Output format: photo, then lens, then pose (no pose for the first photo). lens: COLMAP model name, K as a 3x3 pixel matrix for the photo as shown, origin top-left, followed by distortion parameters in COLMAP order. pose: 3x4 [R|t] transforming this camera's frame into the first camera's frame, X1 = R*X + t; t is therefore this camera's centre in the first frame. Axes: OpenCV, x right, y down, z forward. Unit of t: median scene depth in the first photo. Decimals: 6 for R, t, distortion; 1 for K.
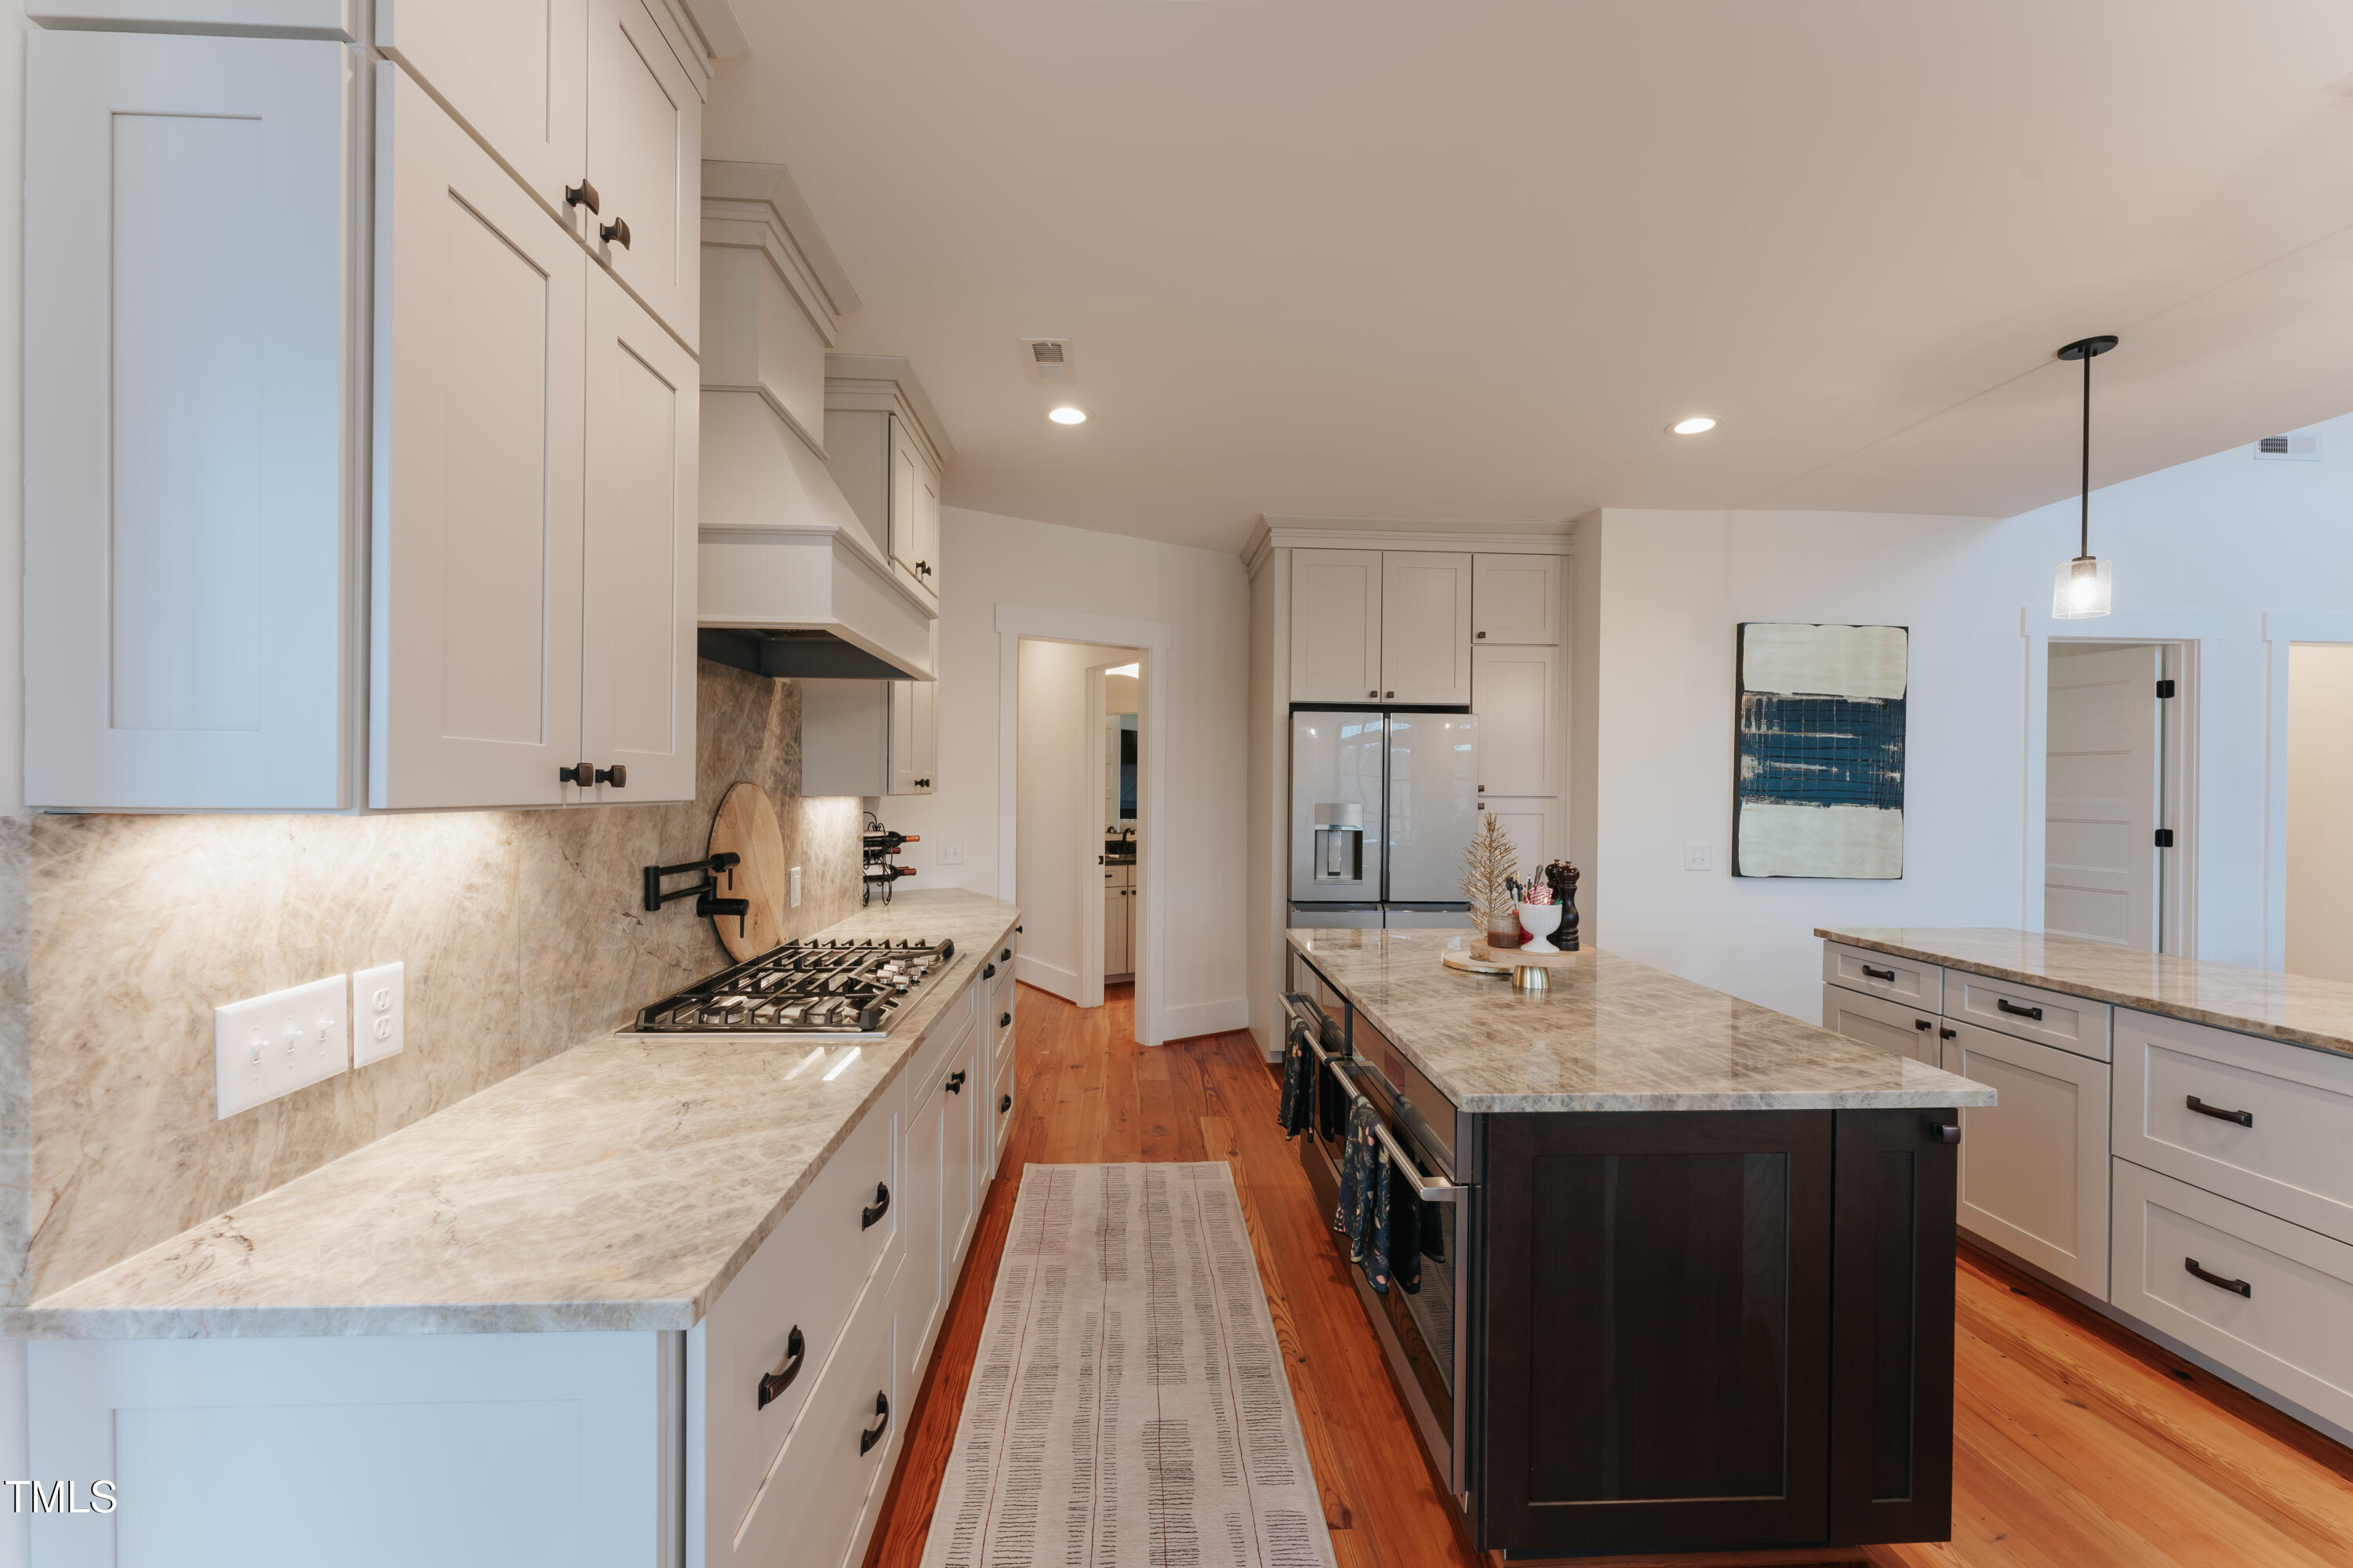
lens RADIAL K [[951.2, 0, 1178.3], [0, 951.2, 799.6], [0, 0, 1]] dist [0.000552, -0.000513]
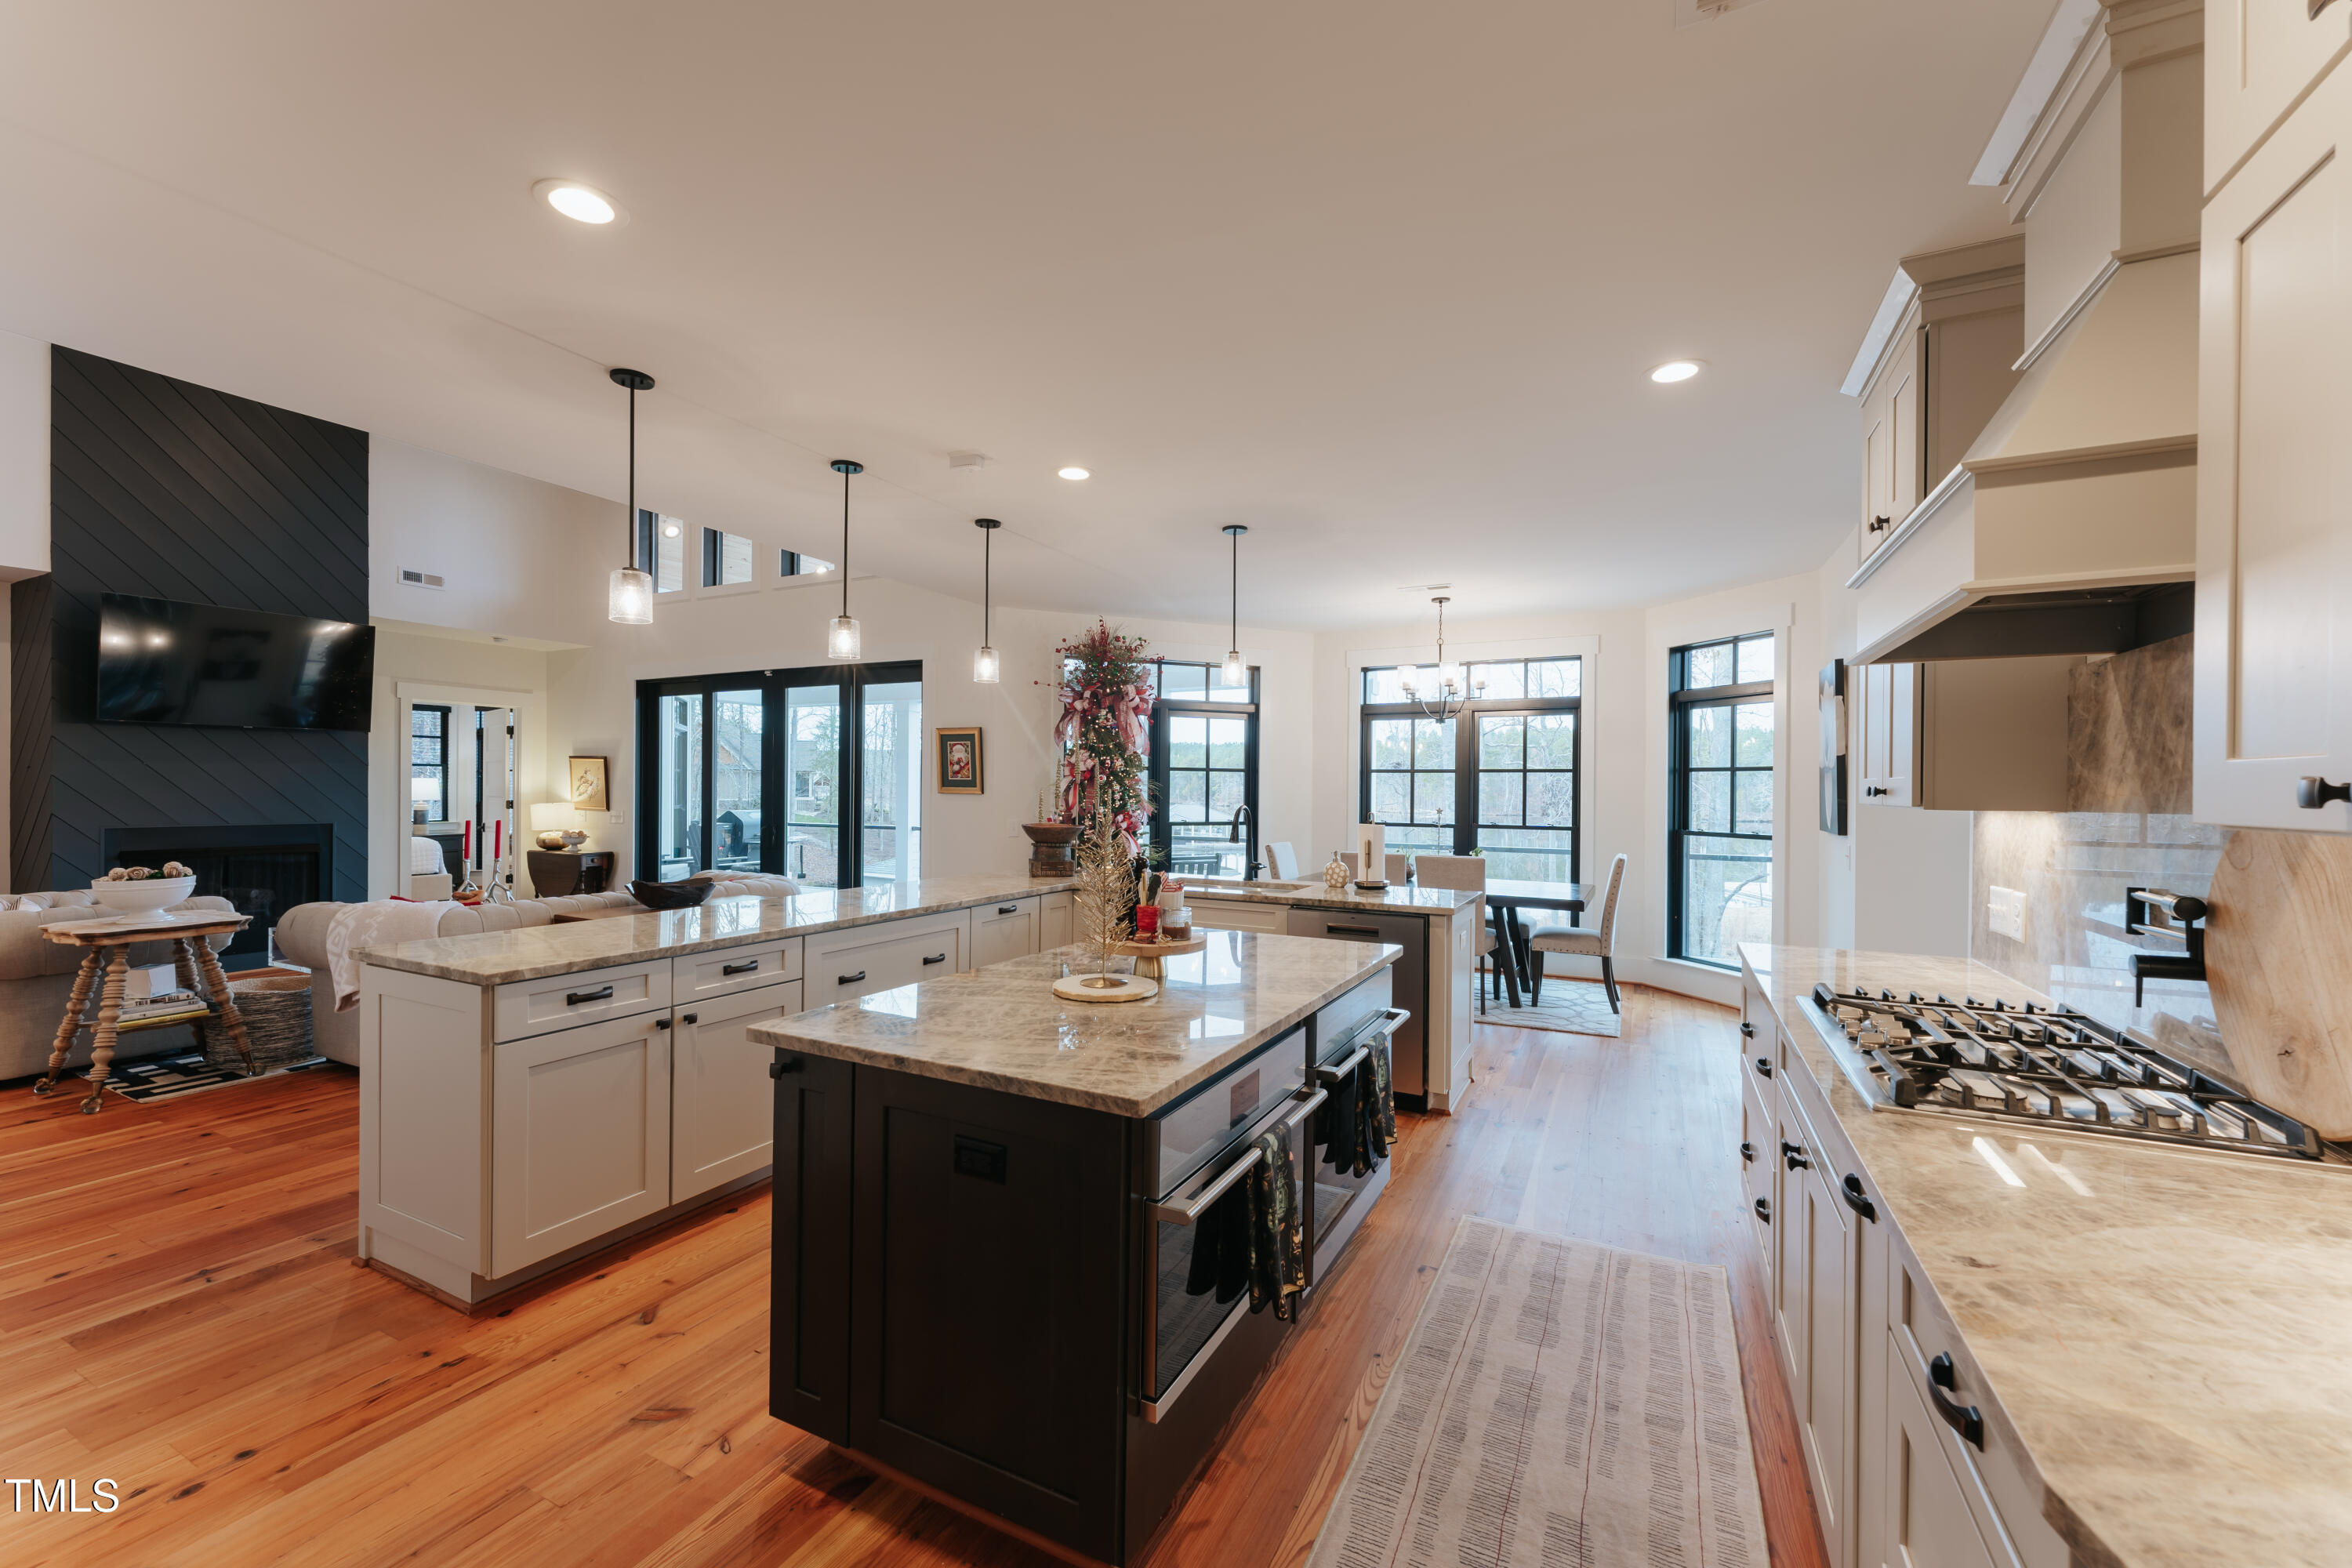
lens RADIAL K [[950.7, 0, 1172.4], [0, 950.7, 779.3], [0, 0, 1]] dist [0.000552, -0.000513]
pose [[-0.868300, -0.008564, 0.495966, -0.163895], [-0.008956, 0.999959, 0.001589, -0.019495], [-0.495959, -0.003062, -0.868341, 1.847887]]
